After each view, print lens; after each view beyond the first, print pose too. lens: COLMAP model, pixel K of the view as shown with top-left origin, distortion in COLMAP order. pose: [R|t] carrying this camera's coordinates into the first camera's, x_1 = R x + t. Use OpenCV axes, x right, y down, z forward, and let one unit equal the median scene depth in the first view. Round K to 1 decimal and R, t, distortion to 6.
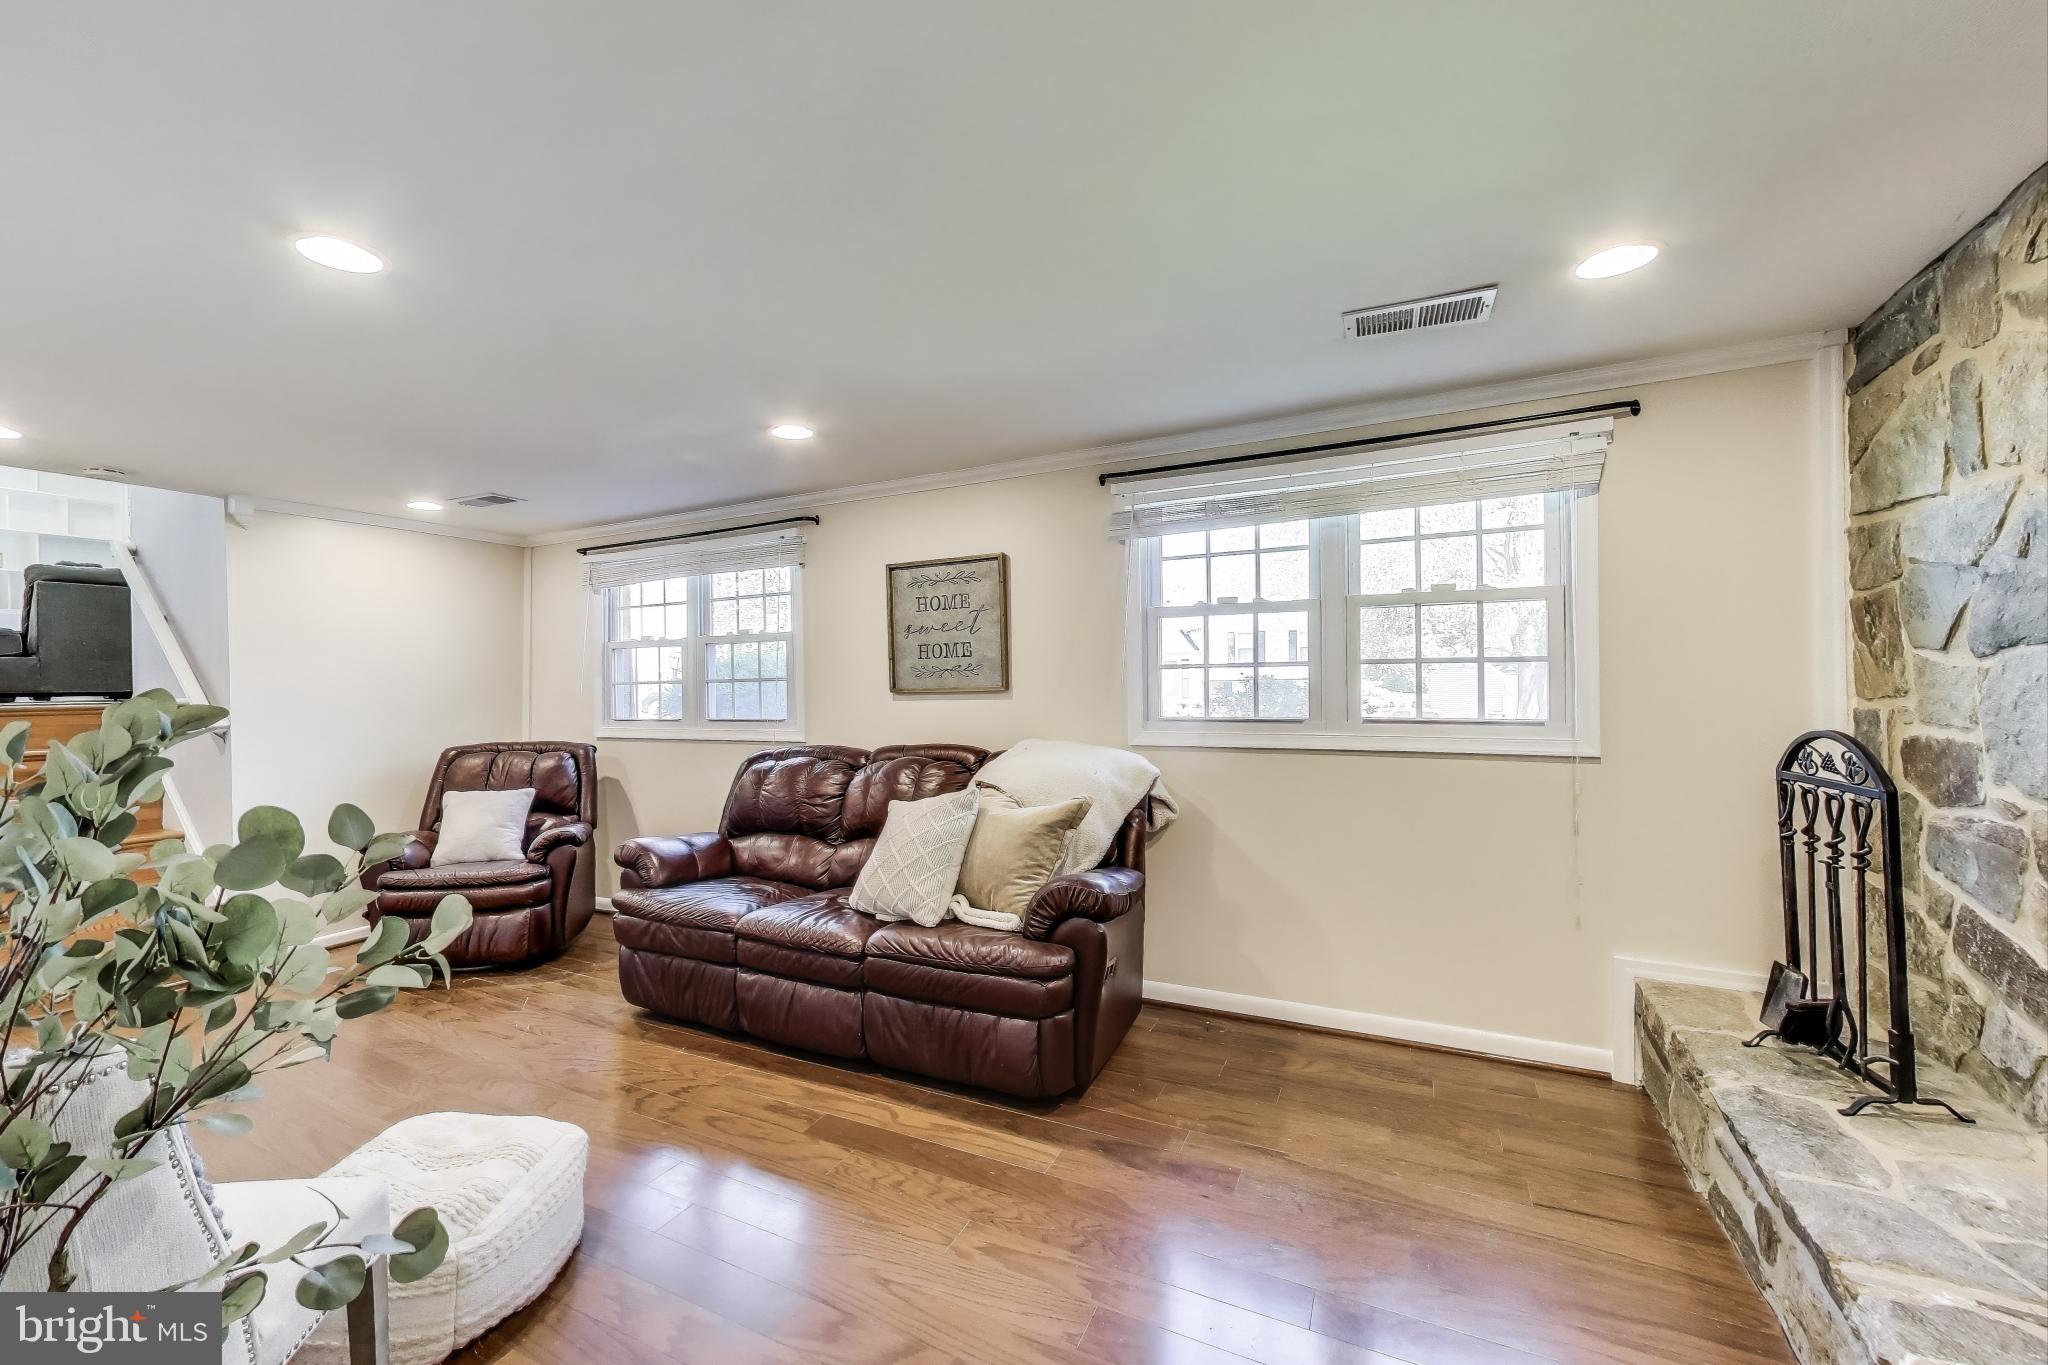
lens RADIAL K [[812.5, 0, 994.3], [0, 812.5, 680.4], [0, 0, 1]] dist [-0.000003, -0.000045]
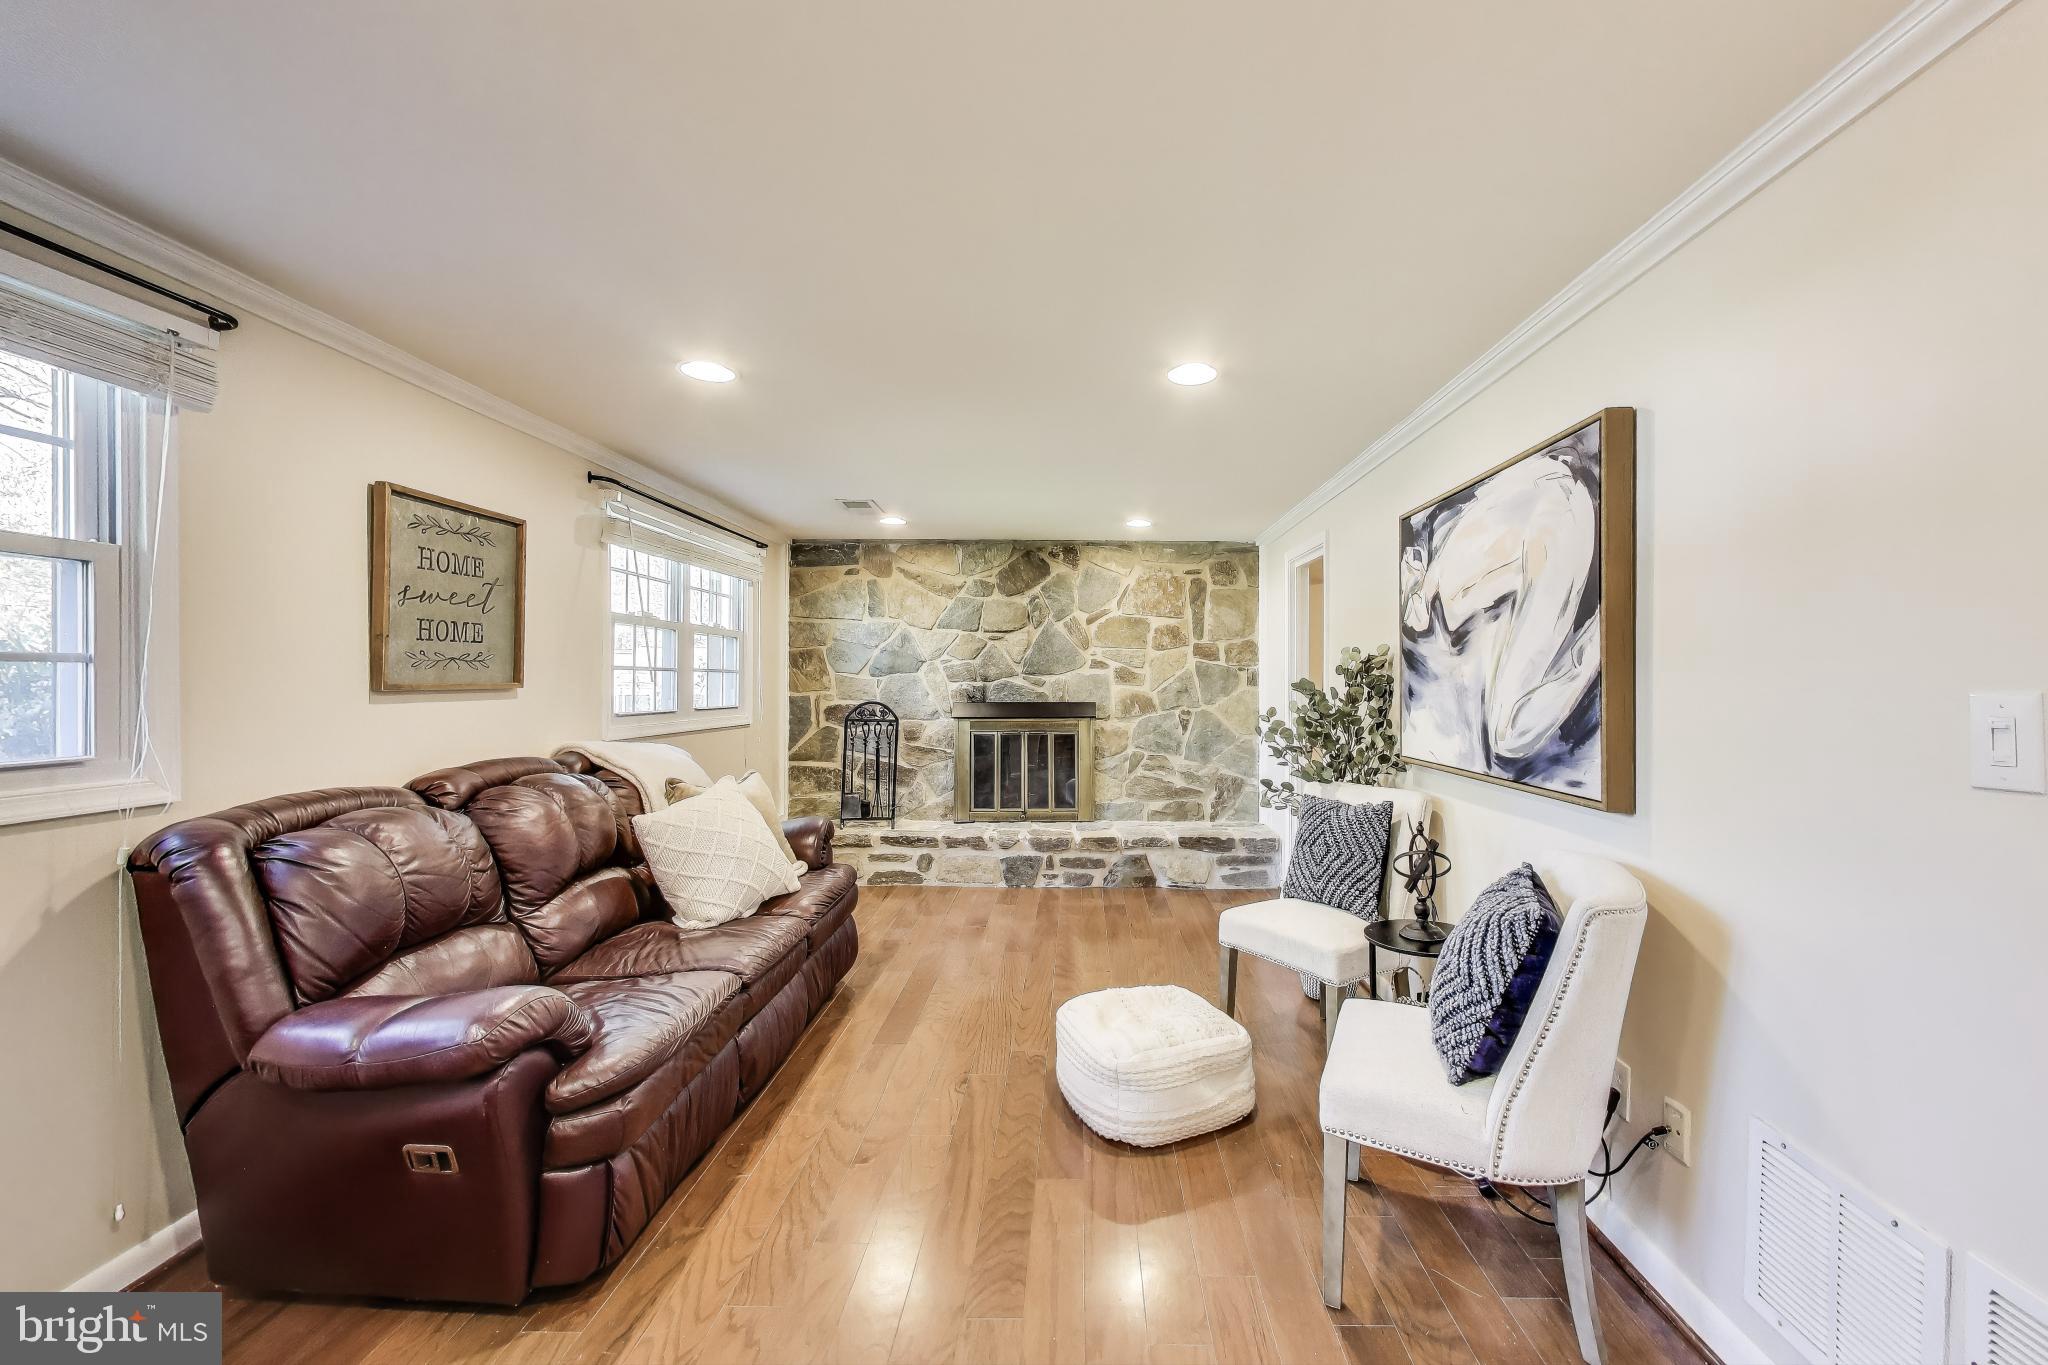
lens RADIAL K [[812.5, 0, 994.3], [0, 812.5, 680.4], [0, 0, 1]] dist [-0.000003, -0.000045]
pose [[-0.354892, 0.008620, 0.934867, -1.038185], [-0.009575, 0.999872, -0.012854, 0.012277], [-0.934858, -0.013513, -0.354764, 0.946475]]
